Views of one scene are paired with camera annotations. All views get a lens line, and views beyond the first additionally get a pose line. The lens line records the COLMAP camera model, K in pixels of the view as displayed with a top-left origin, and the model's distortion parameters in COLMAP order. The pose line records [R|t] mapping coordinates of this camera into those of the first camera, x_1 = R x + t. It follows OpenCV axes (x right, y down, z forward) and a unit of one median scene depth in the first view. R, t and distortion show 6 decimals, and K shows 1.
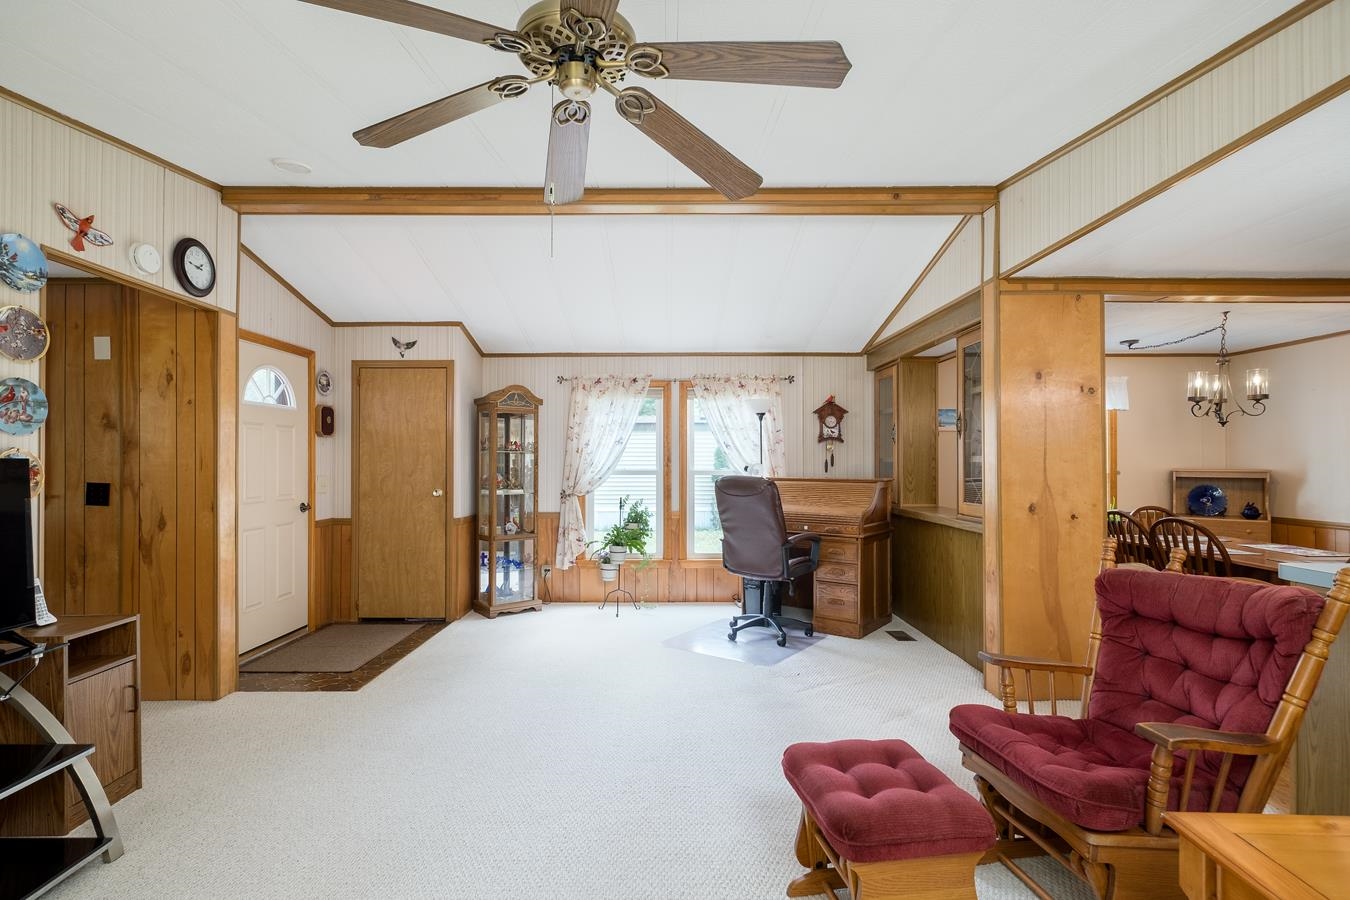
lens RADIAL K [[675.3, 0, 665.8], [0, 675.3, 456.2], [0, 0, 1]] dist [-0.001803, 0.001839]
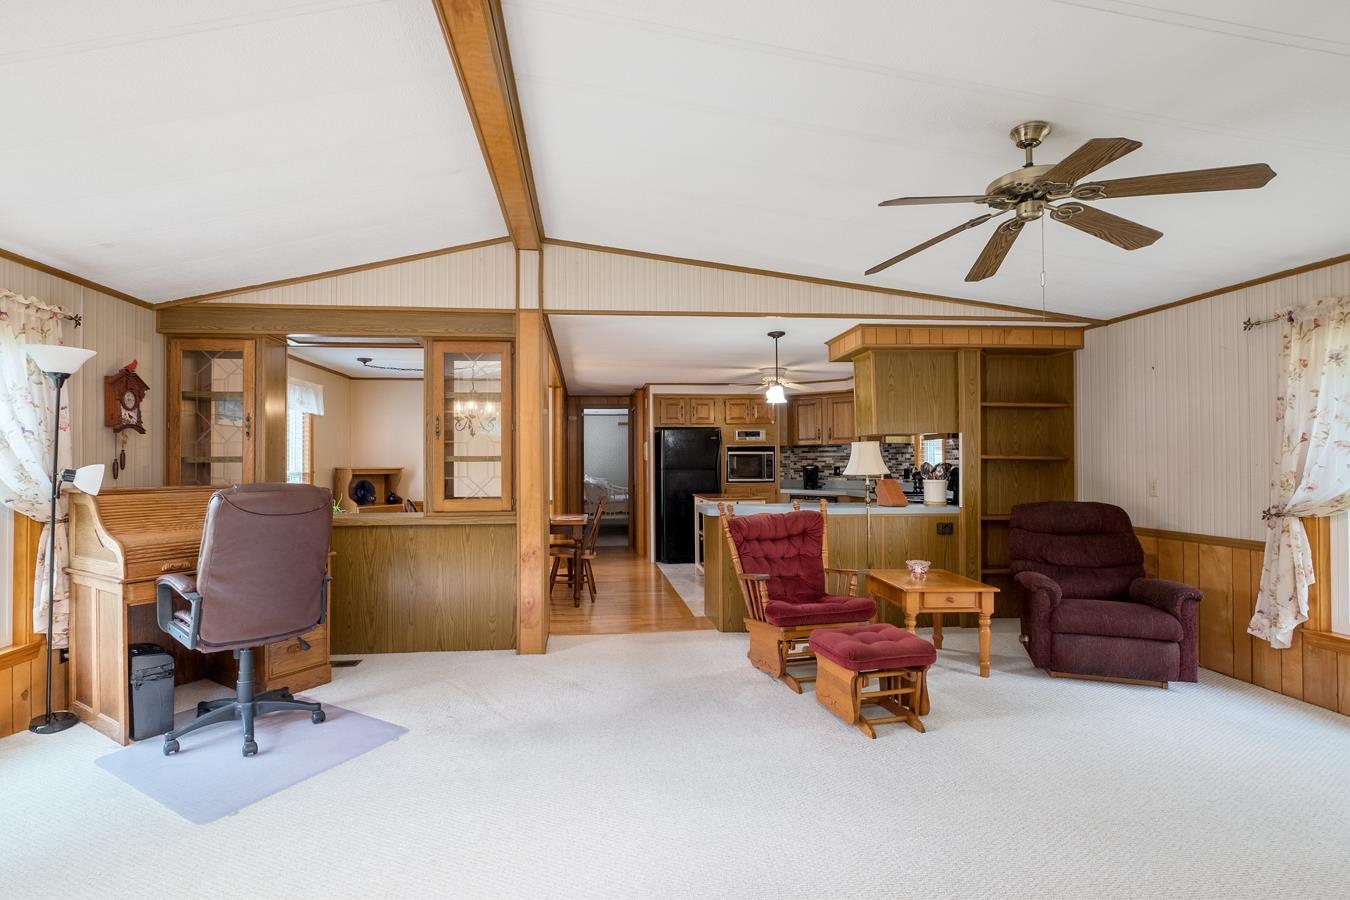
lens RADIAL K [[613.1, 0, 666.1], [0, 613.1, 452.2], [0, 0, 1]] dist [-0.000464, 0.000611]
pose [[-0.123023, 0.014117, 0.992303, -0.472615], [-0.004500, 0.999881, -0.014783, 0.005729], [-0.992394, -0.006284, -0.122944, 0.661298]]
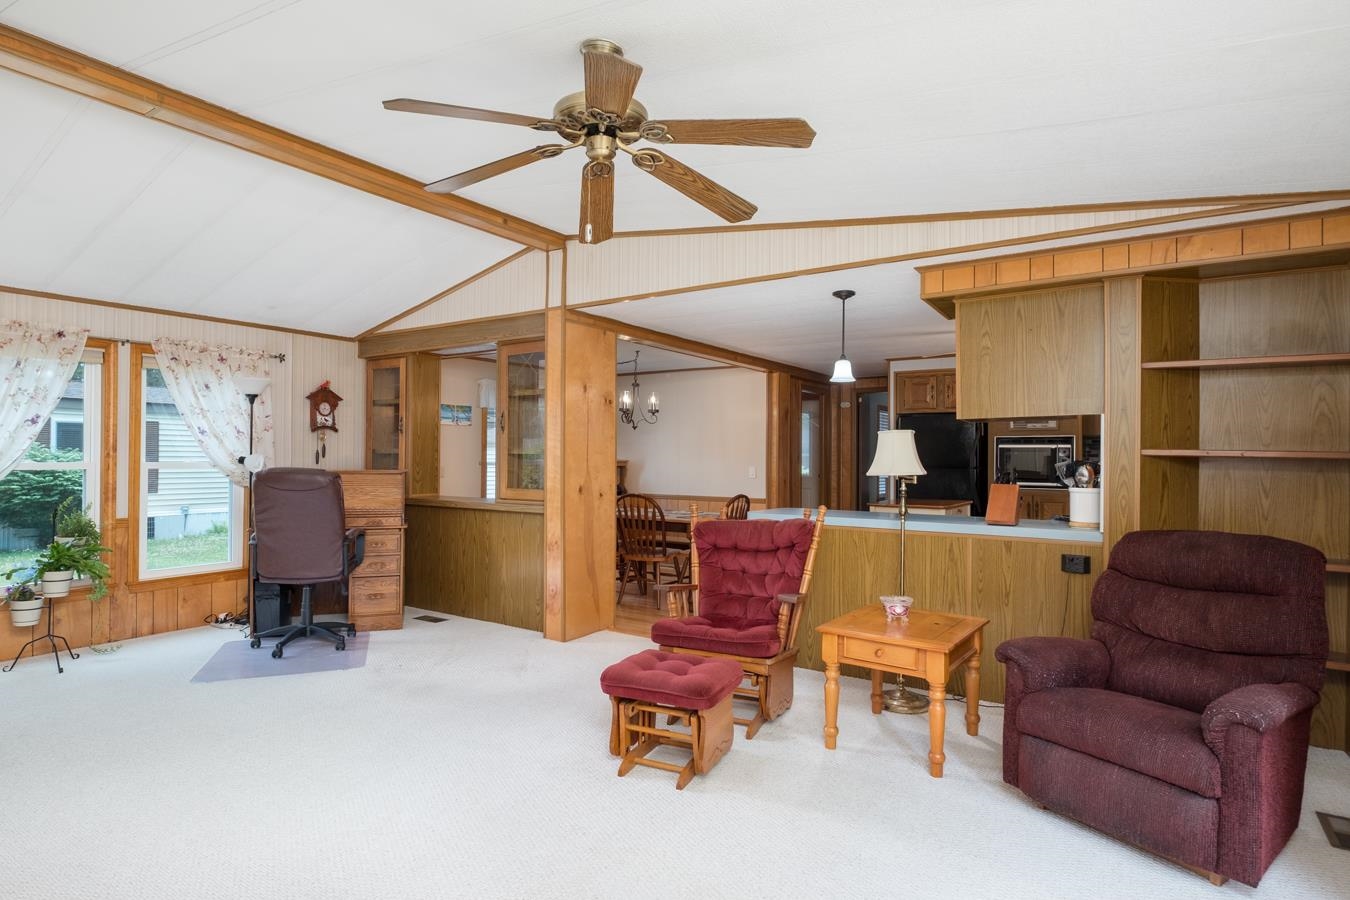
lens RADIAL K [[738.3, 0, 699.6], [0, 738.3, 449.4], [0, 0, 1]] dist [-0.002966, 0.001820]
pose [[0.527035, 0.010020, 0.849784, -0.400832], [-0.012643, 0.999912, -0.003949, 0.001801], [-0.849749, -0.008662, 0.527116, 0.041890]]
